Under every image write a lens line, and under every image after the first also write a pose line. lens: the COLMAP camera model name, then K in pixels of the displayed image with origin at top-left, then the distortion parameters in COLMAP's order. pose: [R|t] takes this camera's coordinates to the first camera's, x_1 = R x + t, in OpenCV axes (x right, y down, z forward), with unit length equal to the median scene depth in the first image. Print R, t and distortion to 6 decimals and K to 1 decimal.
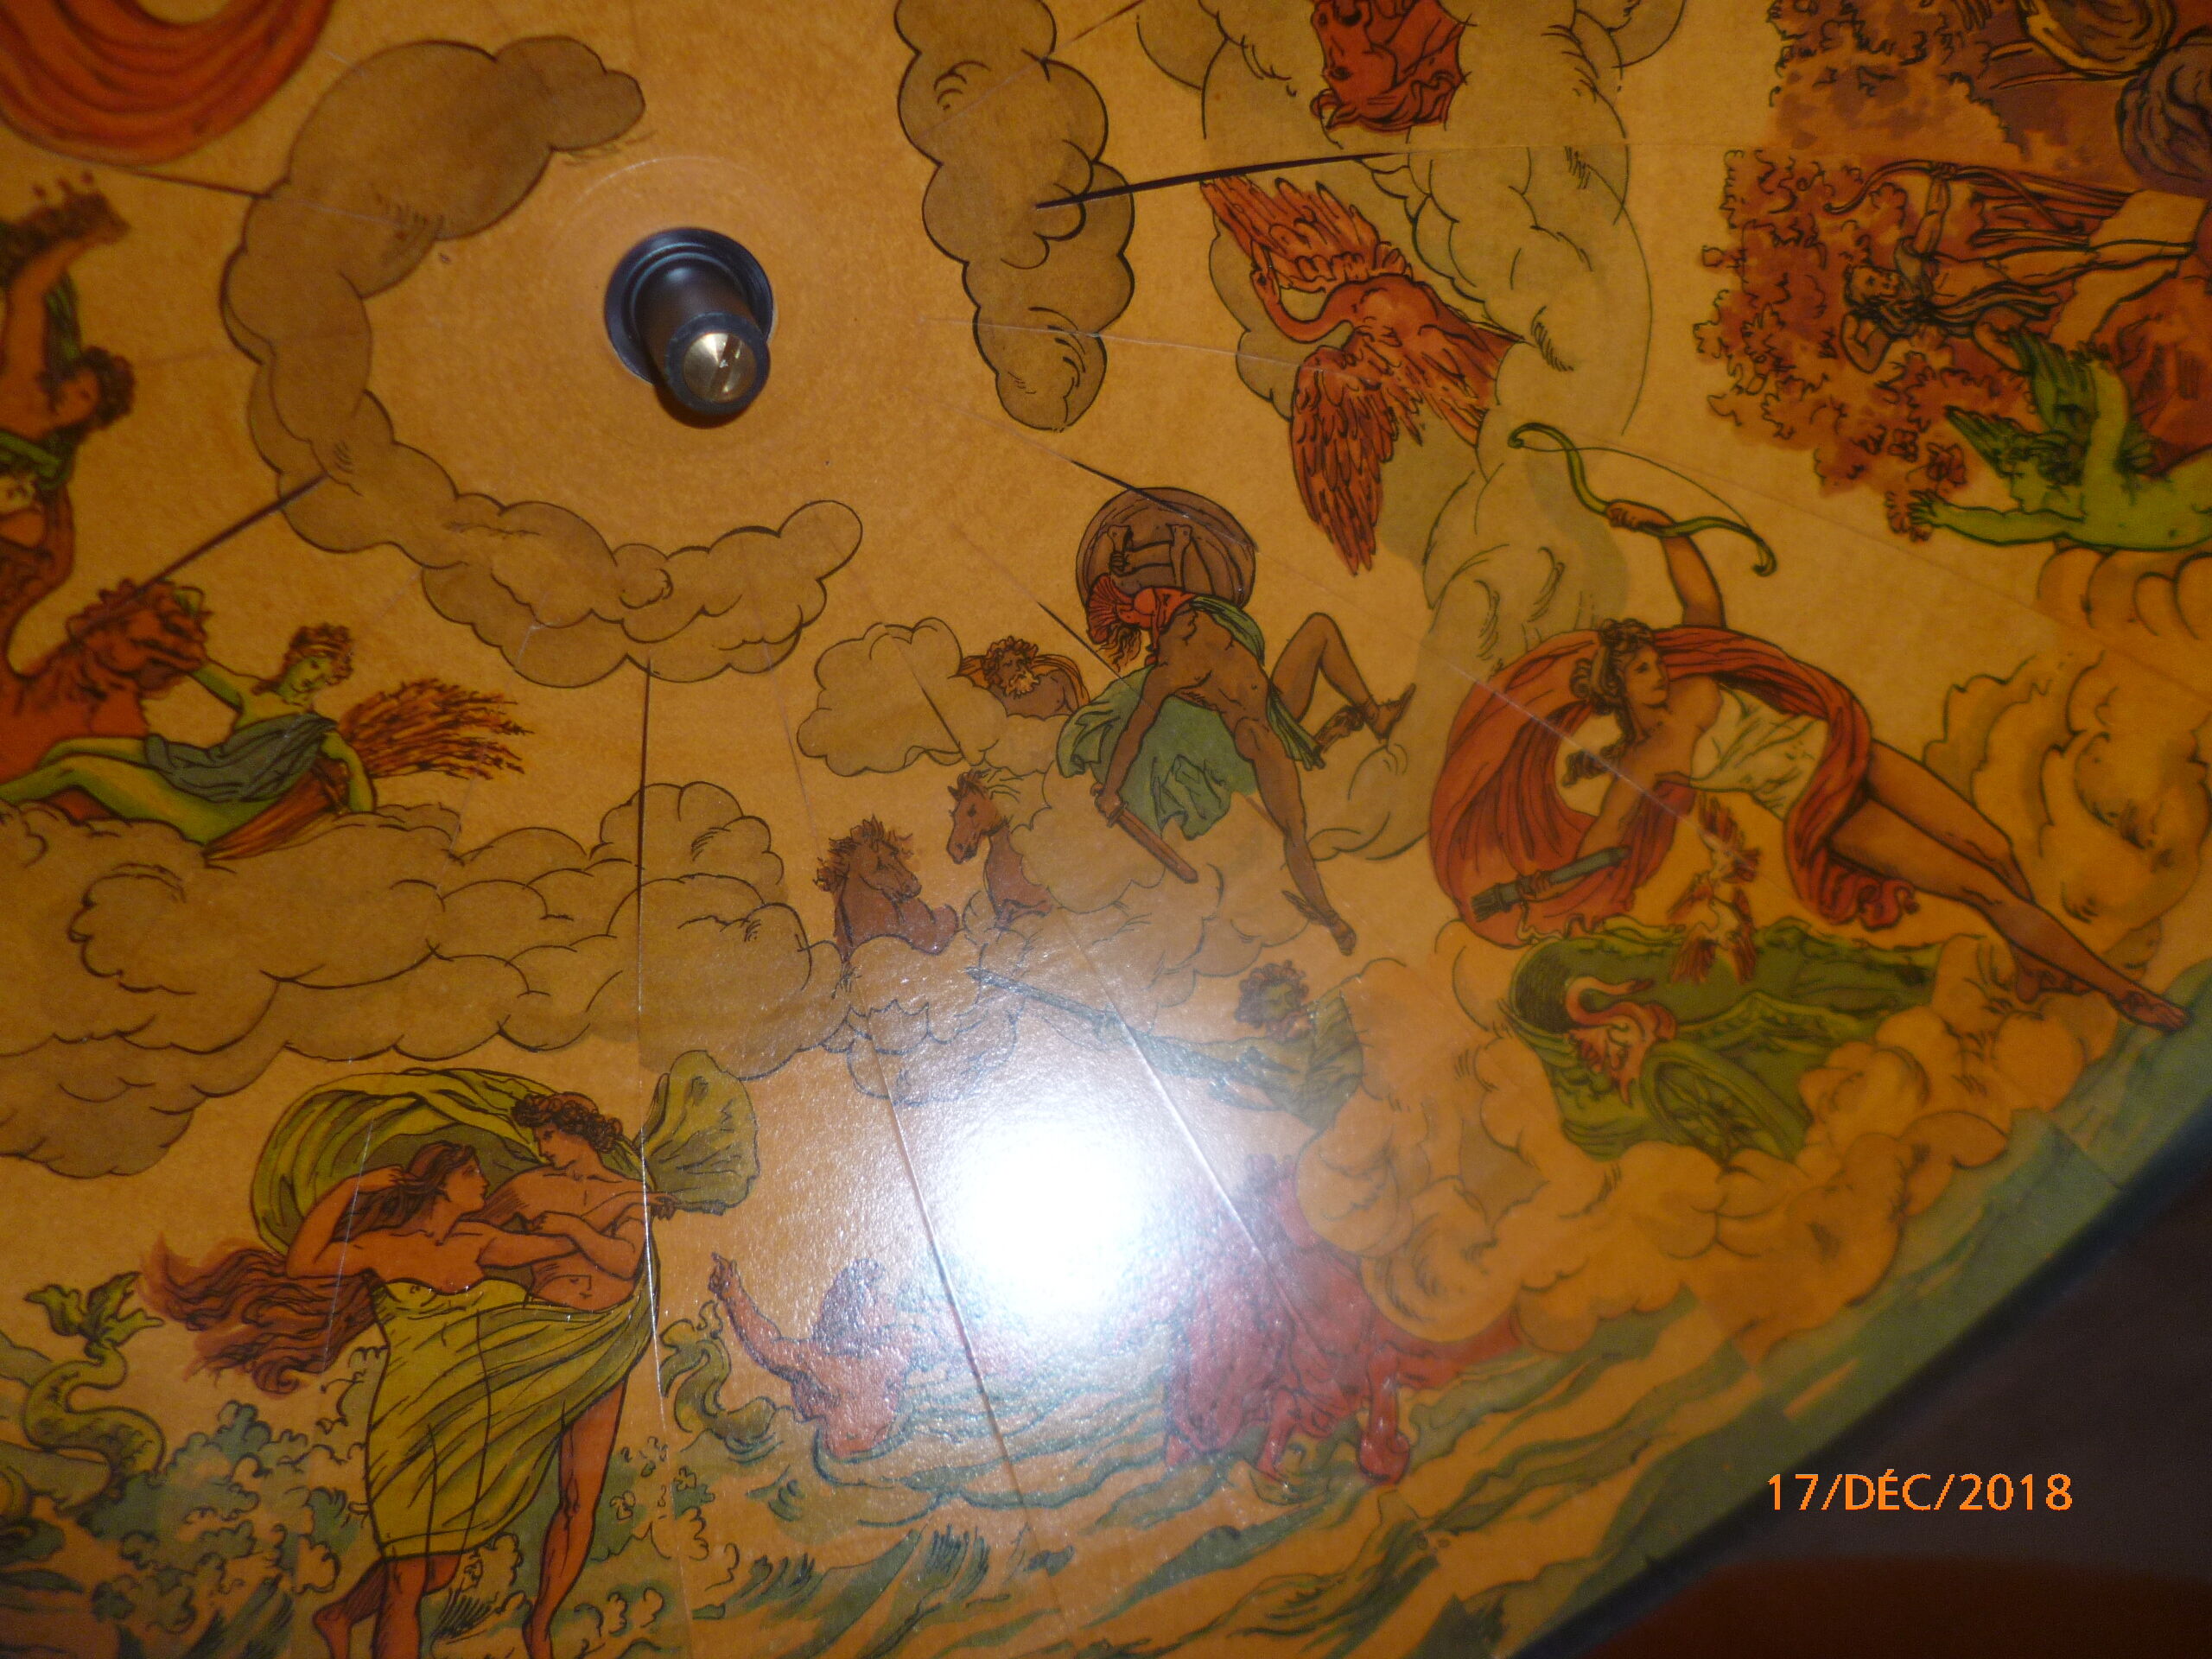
lens RADIAL K [[1825.0, 0, 1106.0], [0, 1825.0, 829.5], [0, 0, 1]] dist [-0.001219, 0.003552]
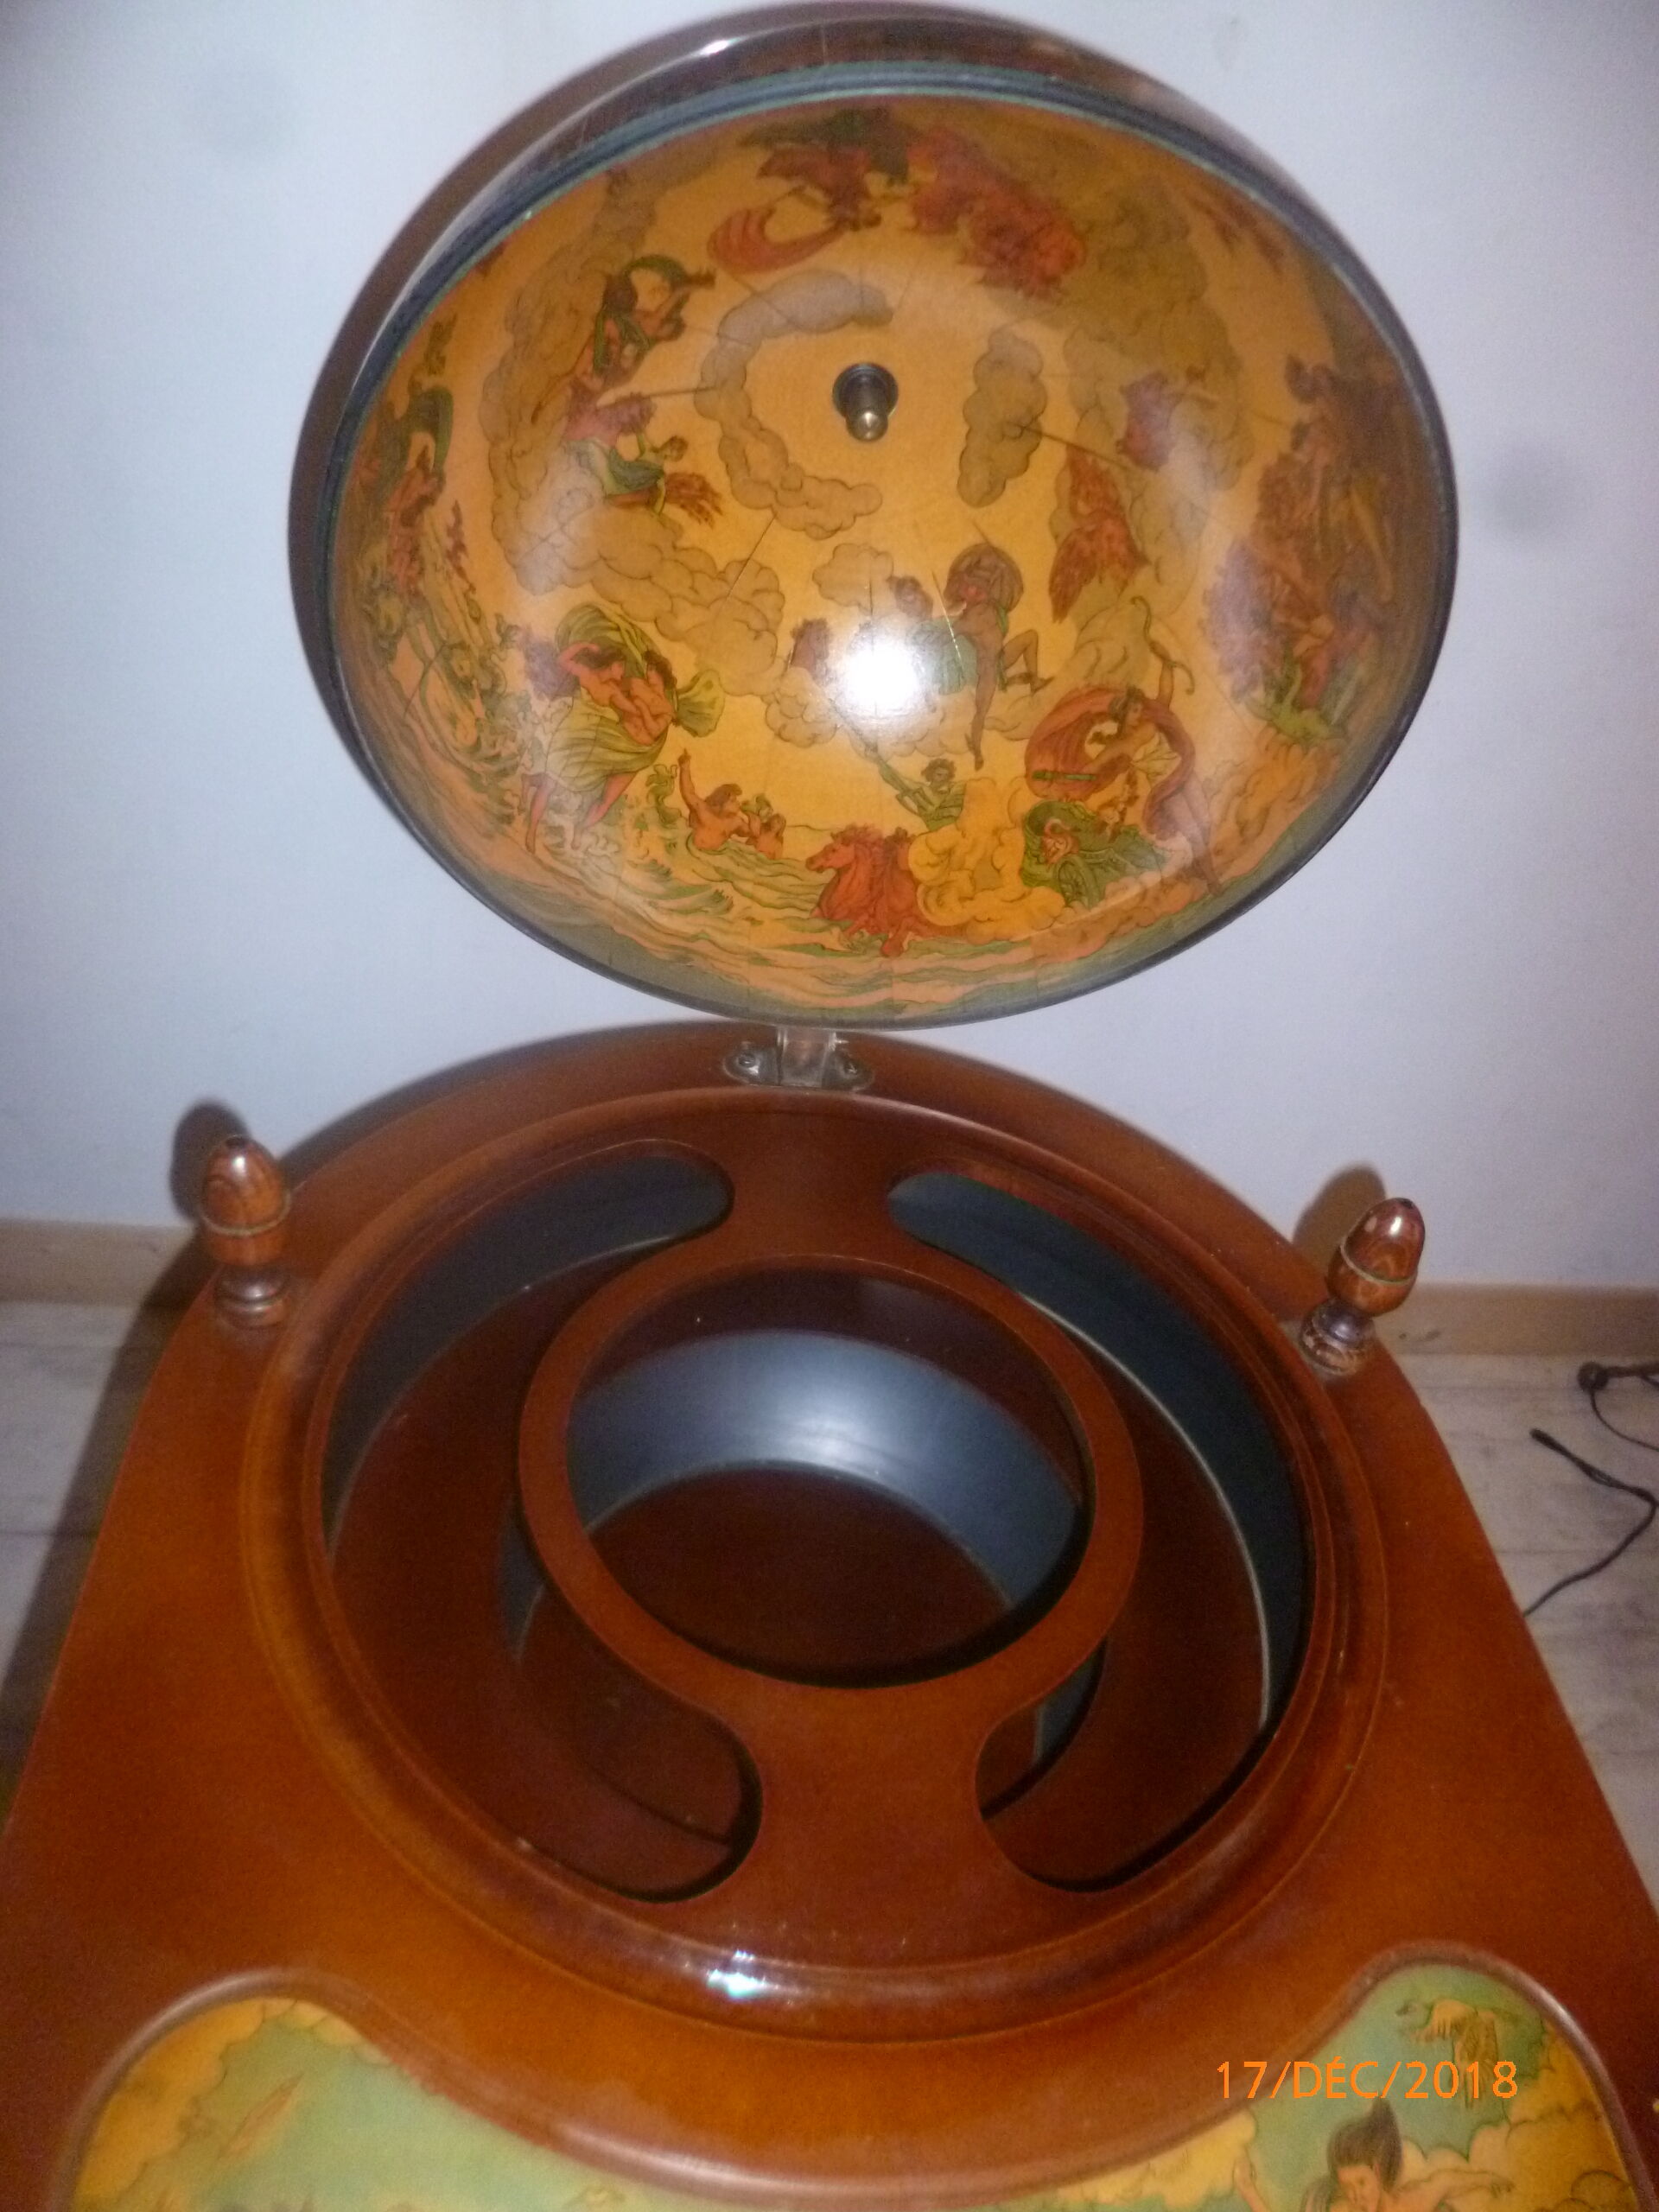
lens RADIAL K [[1825.0, 0, 874.7], [0, 1825.0, 1104.7], [0, 0, 1]] dist [-0.001219, 0.003552]
pose [[0.883393, 0.463977, 0.065901, 0.068086], [-0.468596, 0.876314, 0.111766, 0.270342], [-0.005893, -0.129614, 0.991547, -1.522911]]
